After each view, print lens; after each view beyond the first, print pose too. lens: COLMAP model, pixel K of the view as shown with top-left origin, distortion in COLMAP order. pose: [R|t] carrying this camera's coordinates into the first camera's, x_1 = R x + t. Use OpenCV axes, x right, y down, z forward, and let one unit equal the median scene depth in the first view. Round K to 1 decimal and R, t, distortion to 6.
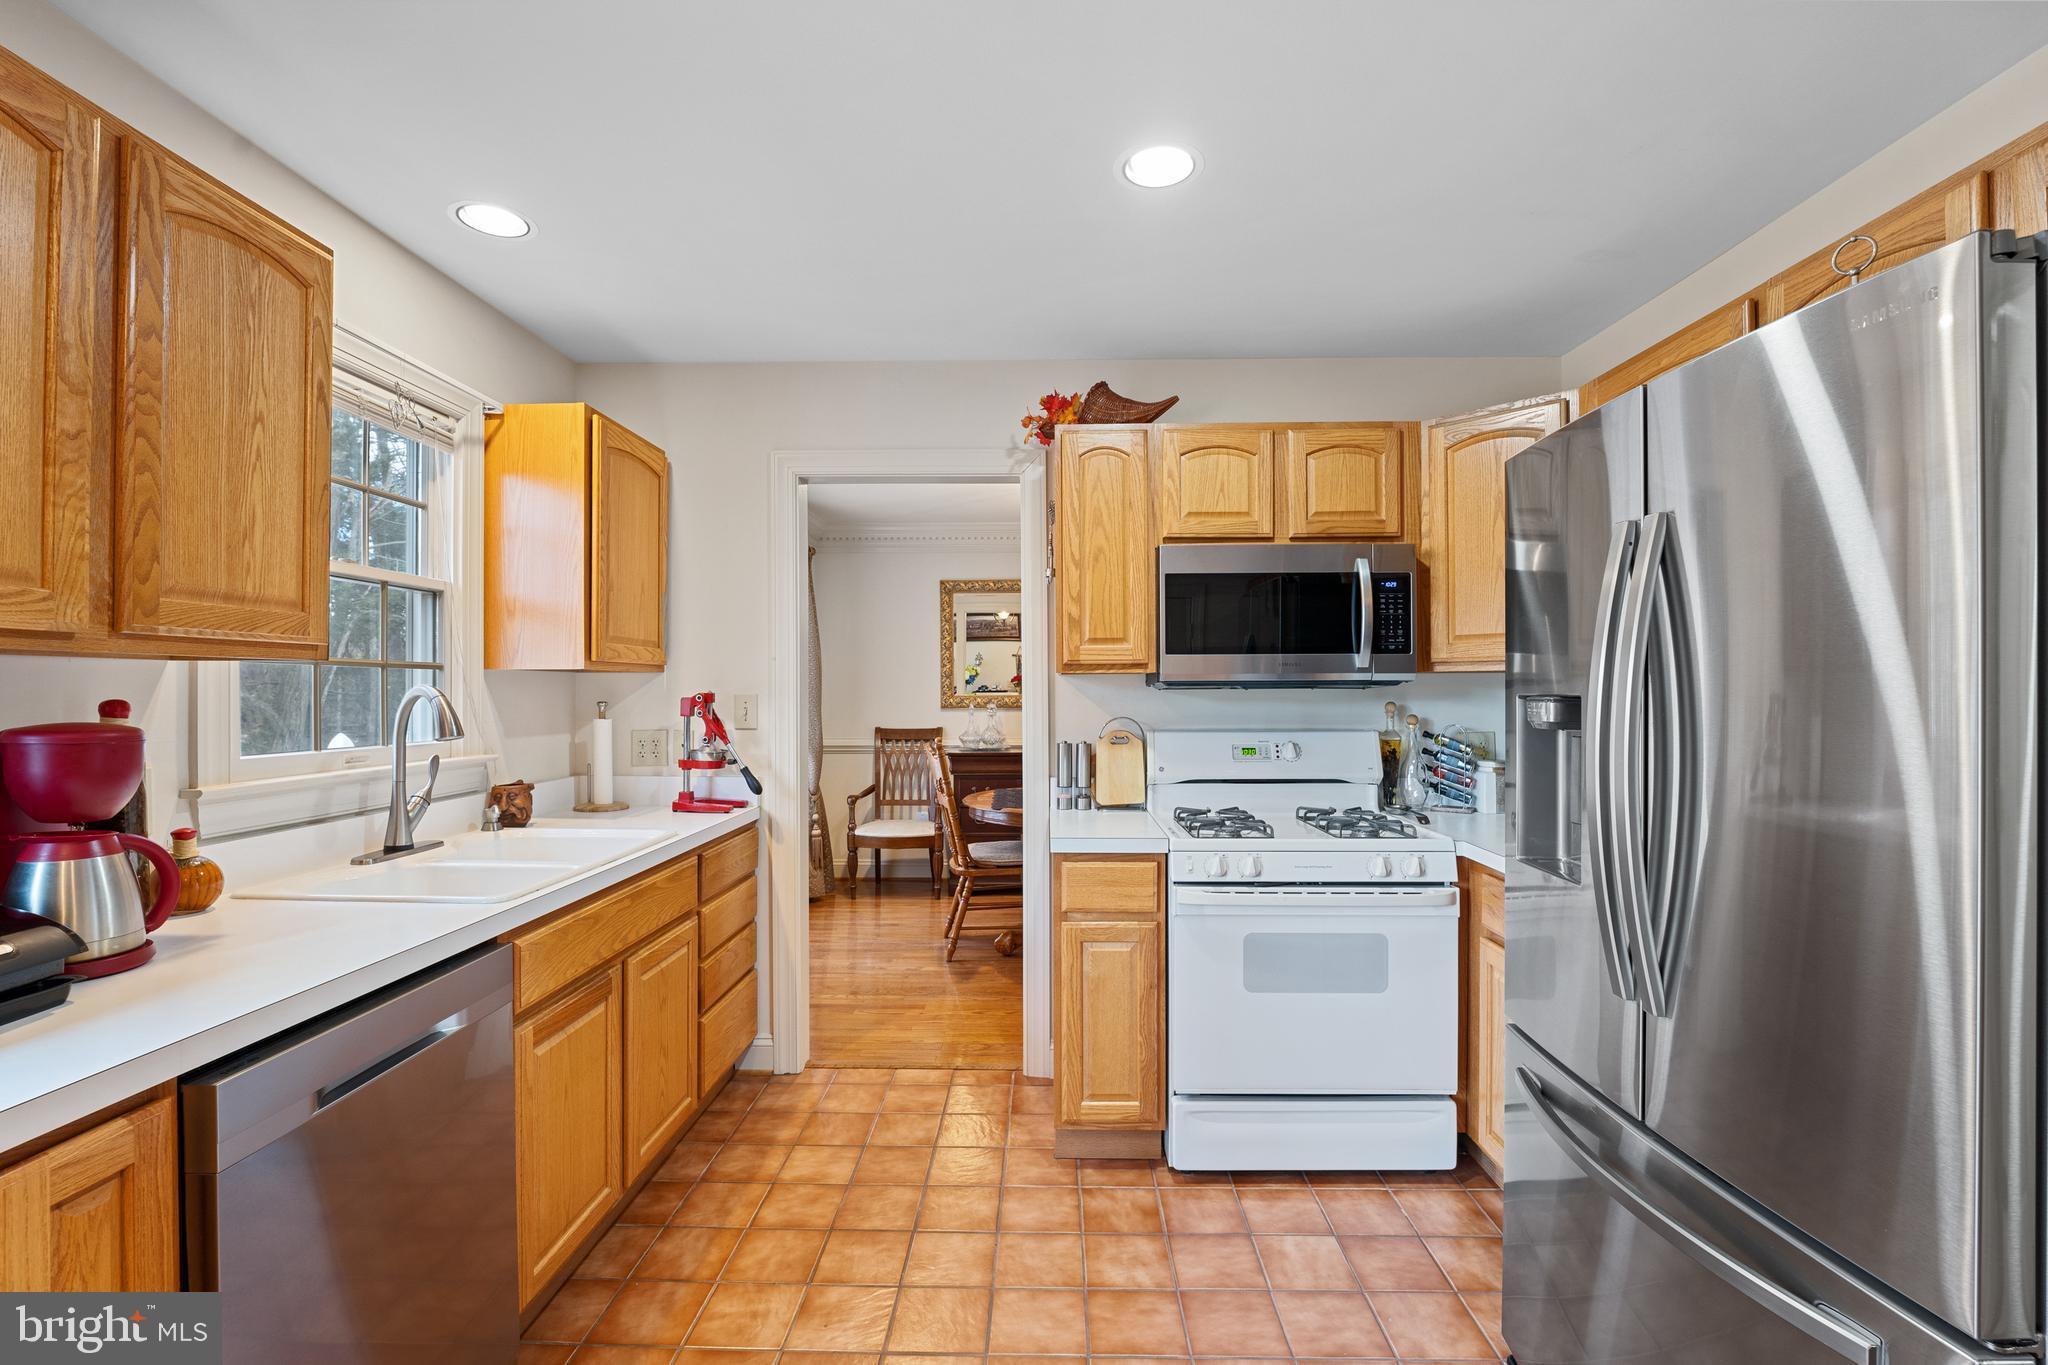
lens RADIAL K [[894.0, 0, 1017.9], [0, 894.0, 687.6], [0, 0, 1]] dist [-0.020911, 0.001072]
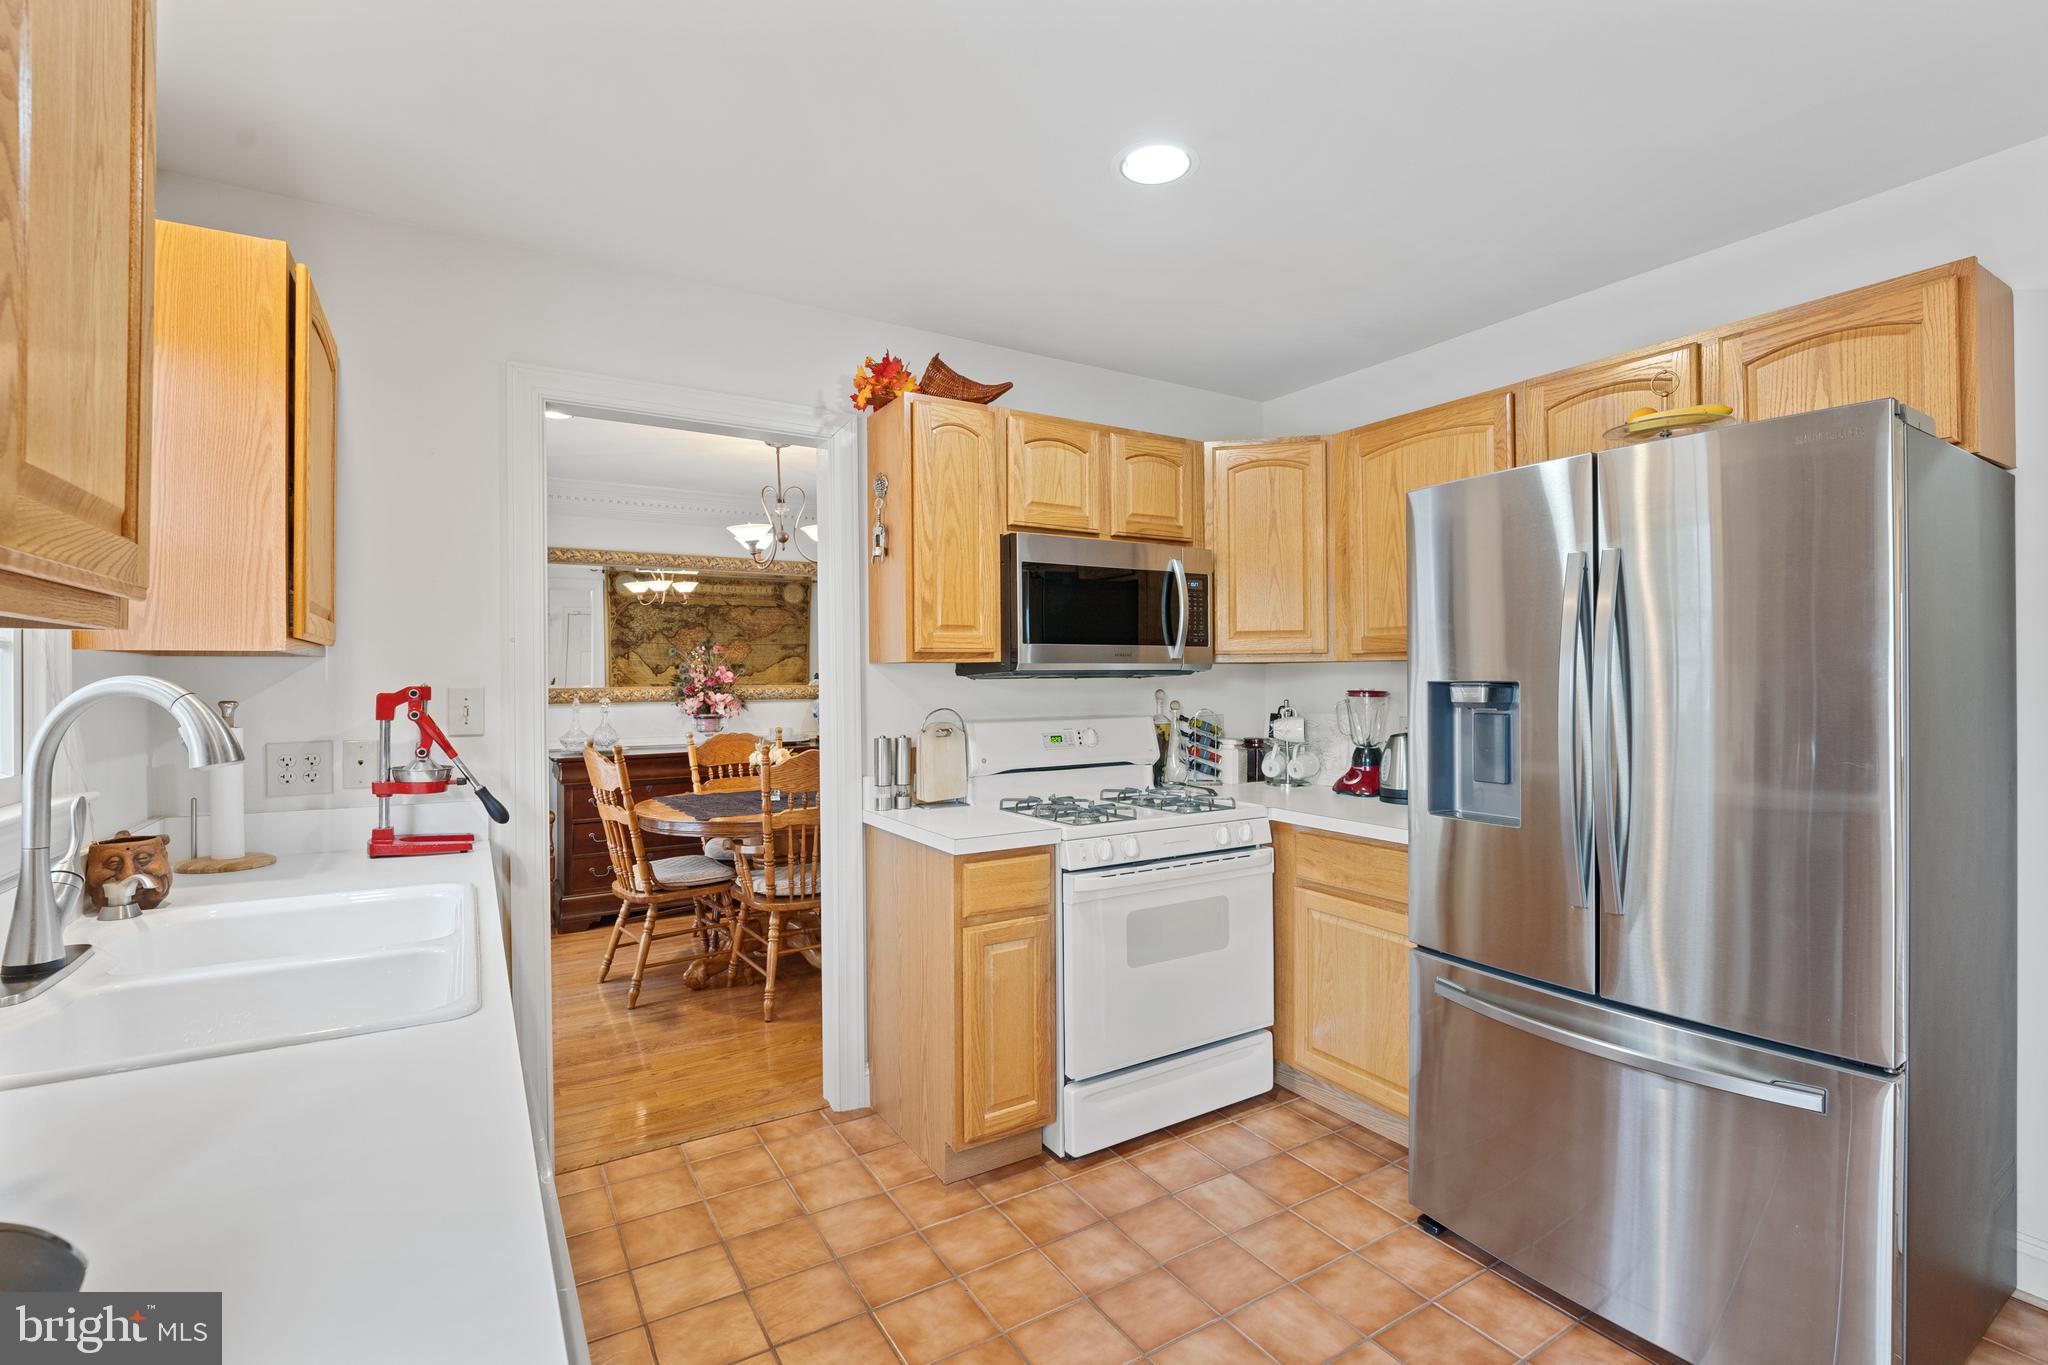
lens RADIAL K [[922.2, 0, 1019.4], [0, 922.2, 673.5], [0, 0, 1]] dist [-0.019869, 0.000494]
pose [[0.838628, -0.000684, 0.544705, -0.401628], [0.002688, 0.999992, -0.002882, -0.001108], [-0.544699, 0.003881, 0.838623, 0.150005]]
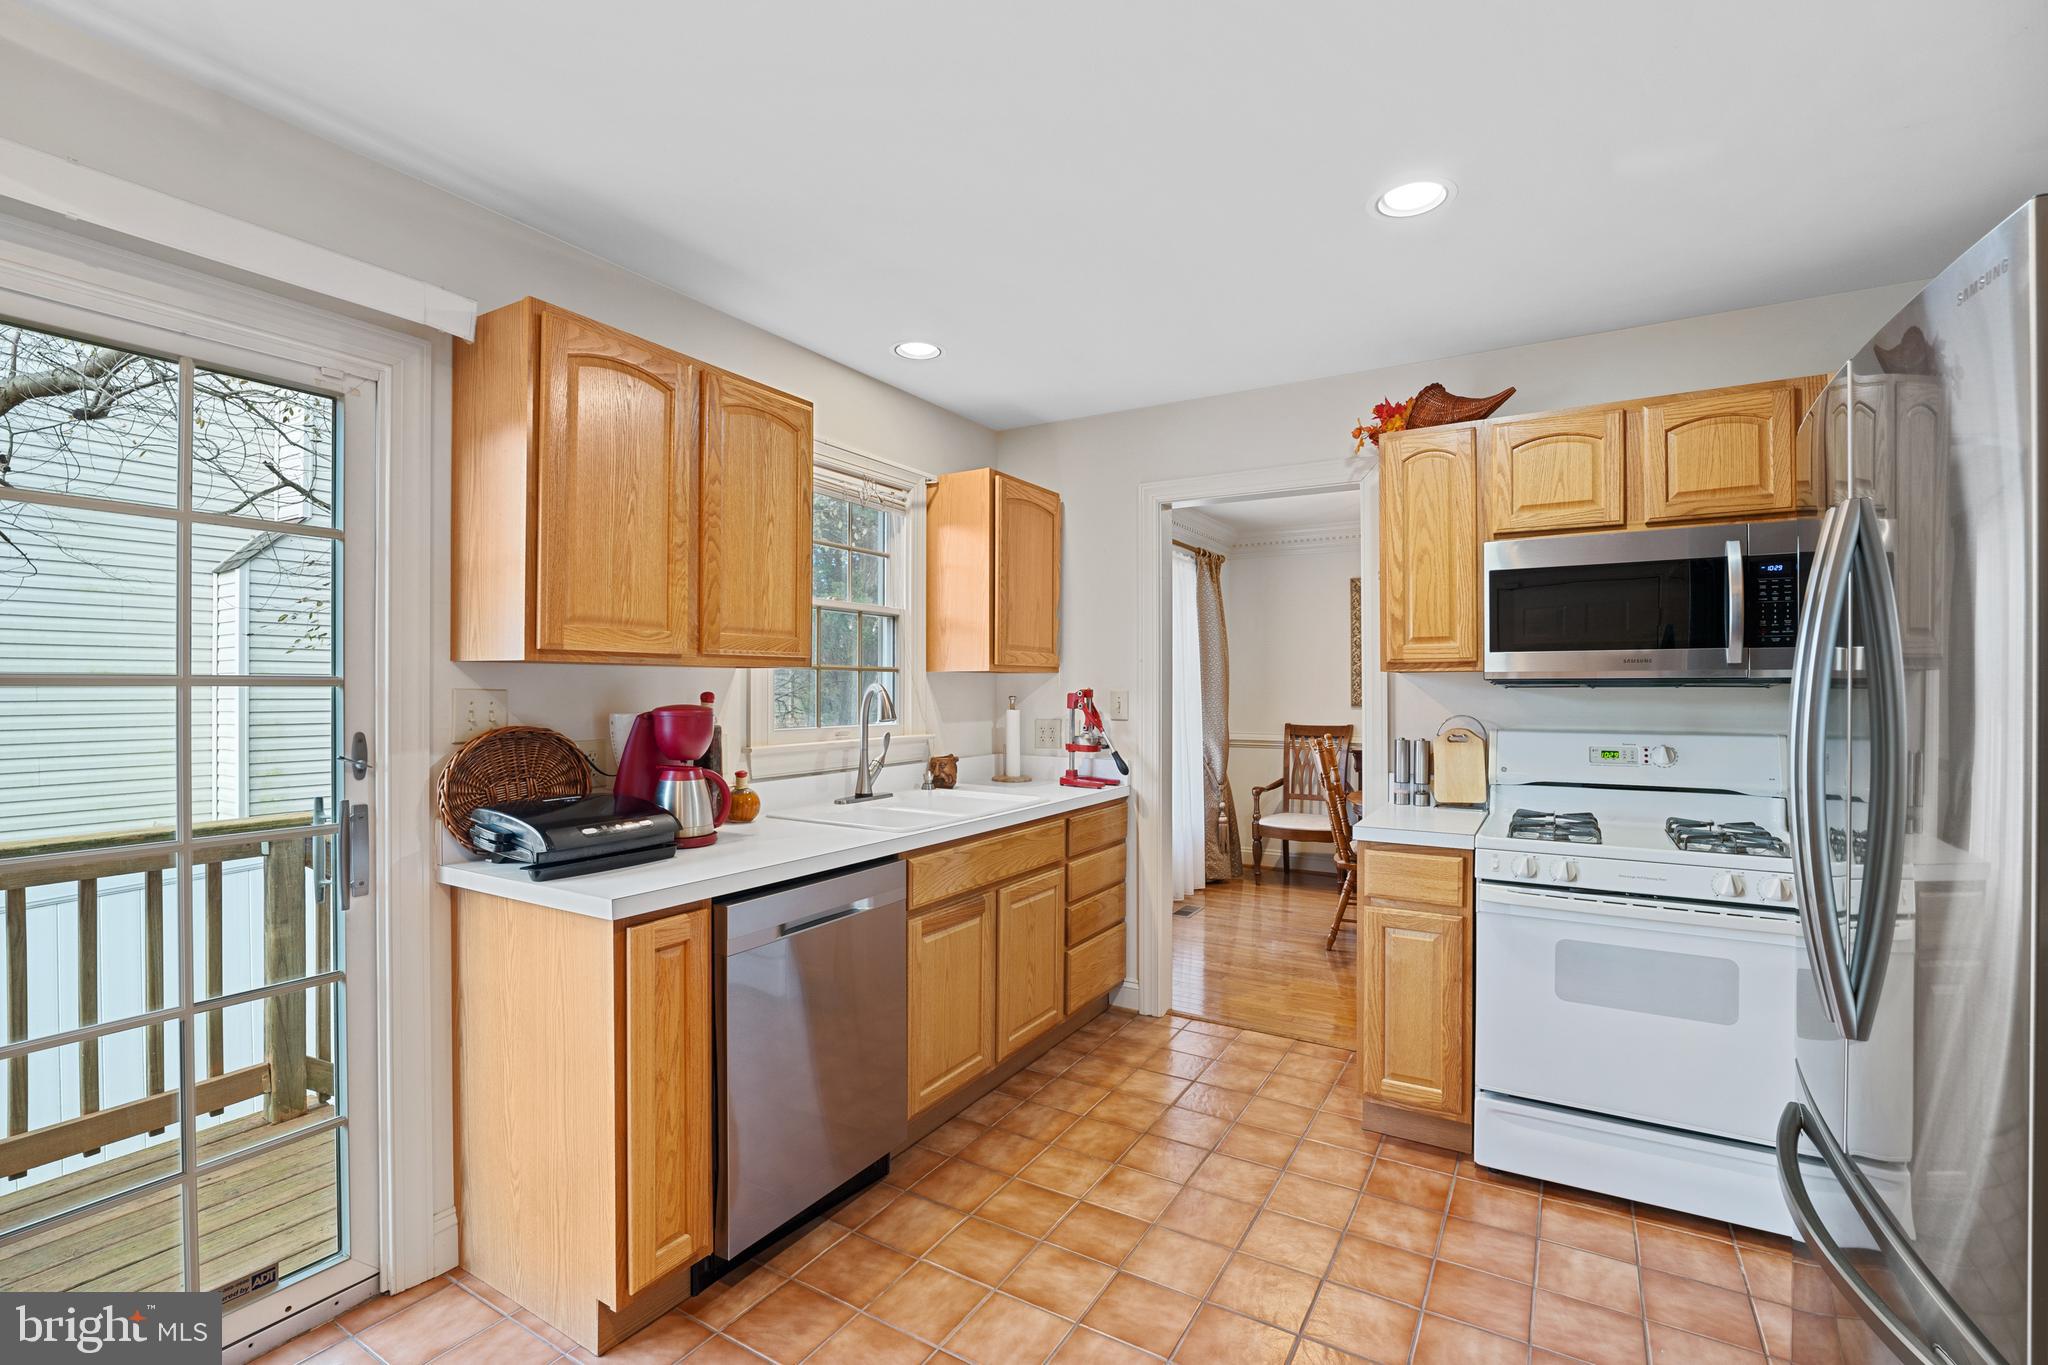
lens RADIAL K [[886.8, 0, 1024.0], [0, 886.8, 682.5], [0, 0, 1]] dist [-0.021161, 0.000083]
pose [[0.869252, -0.000365, -0.494370, 0.203795], [-0.001155, 0.999995, -0.002769, -0.000281], [0.494369, 0.002978, 0.869247, -0.110320]]
